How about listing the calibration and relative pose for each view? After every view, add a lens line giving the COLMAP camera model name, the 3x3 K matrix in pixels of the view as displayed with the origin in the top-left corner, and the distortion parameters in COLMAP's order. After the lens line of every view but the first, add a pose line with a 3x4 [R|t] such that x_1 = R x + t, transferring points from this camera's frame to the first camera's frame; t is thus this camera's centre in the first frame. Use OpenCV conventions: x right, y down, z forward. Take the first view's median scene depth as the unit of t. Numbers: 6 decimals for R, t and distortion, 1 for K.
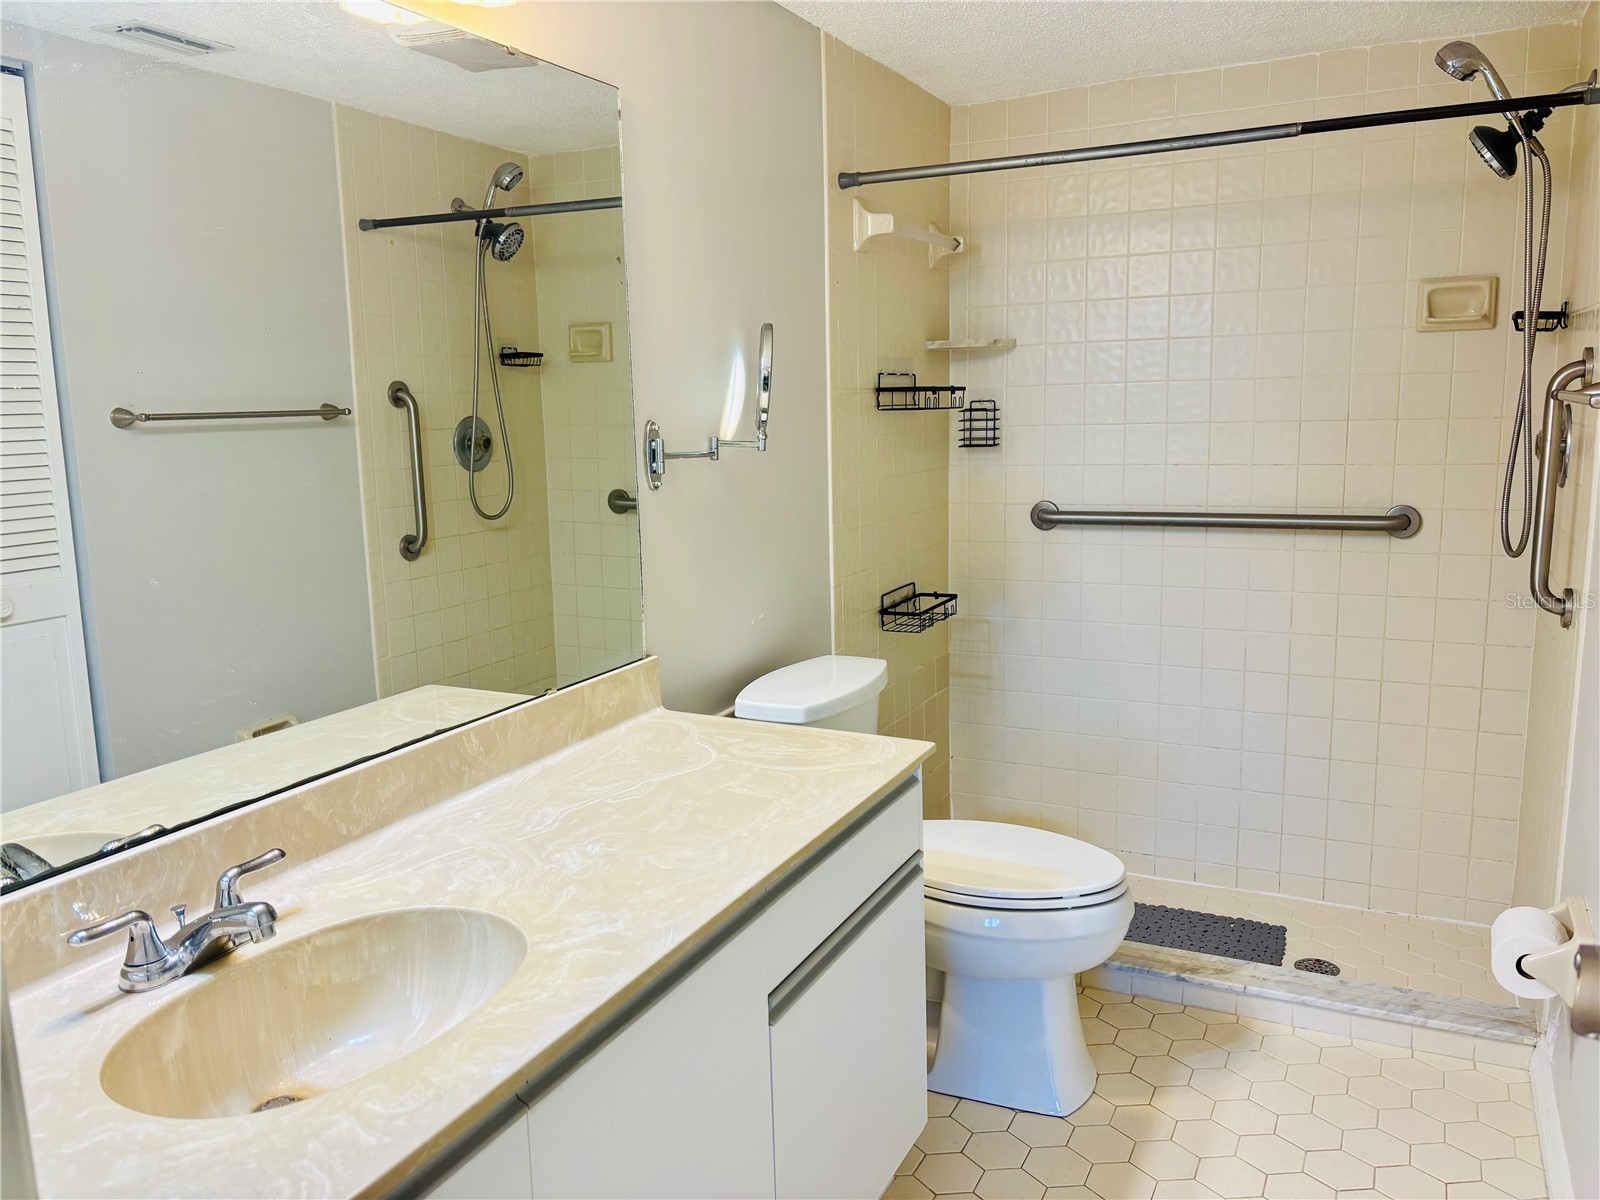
lens RADIAL K [[1227.7, 0, 799.3], [0, 1227.7, 620.4], [0, 0, 1]] dist [0.056915, -0.127096]
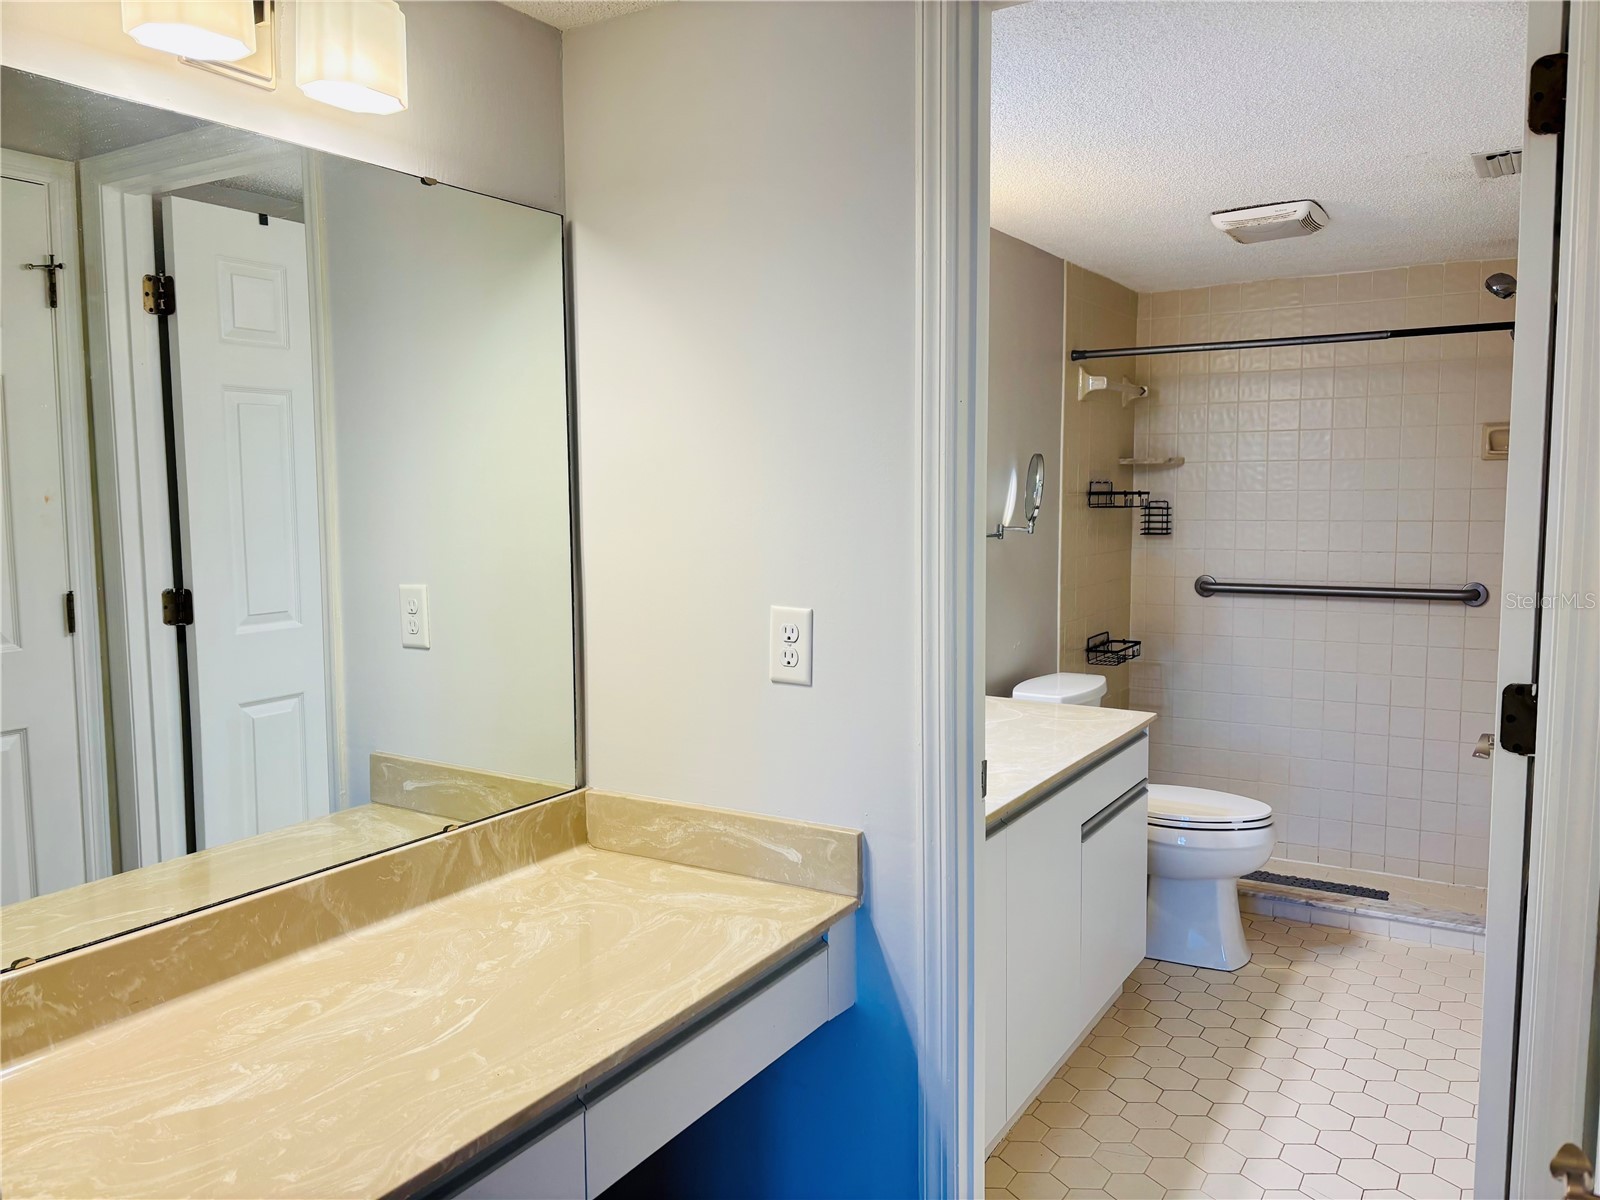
lens RADIAL K [[1213.4, 0, 808.7], [0, 1213.4, 605.5], [0, 0, 1]] dist [0.006699, 0.003197]
pose [[0.995919, 0.025488, -0.086573, -0.129799], [-0.032344, 0.996370, -0.078742, 0.060684], [0.084252, 0.081221, 0.993129, -0.397480]]
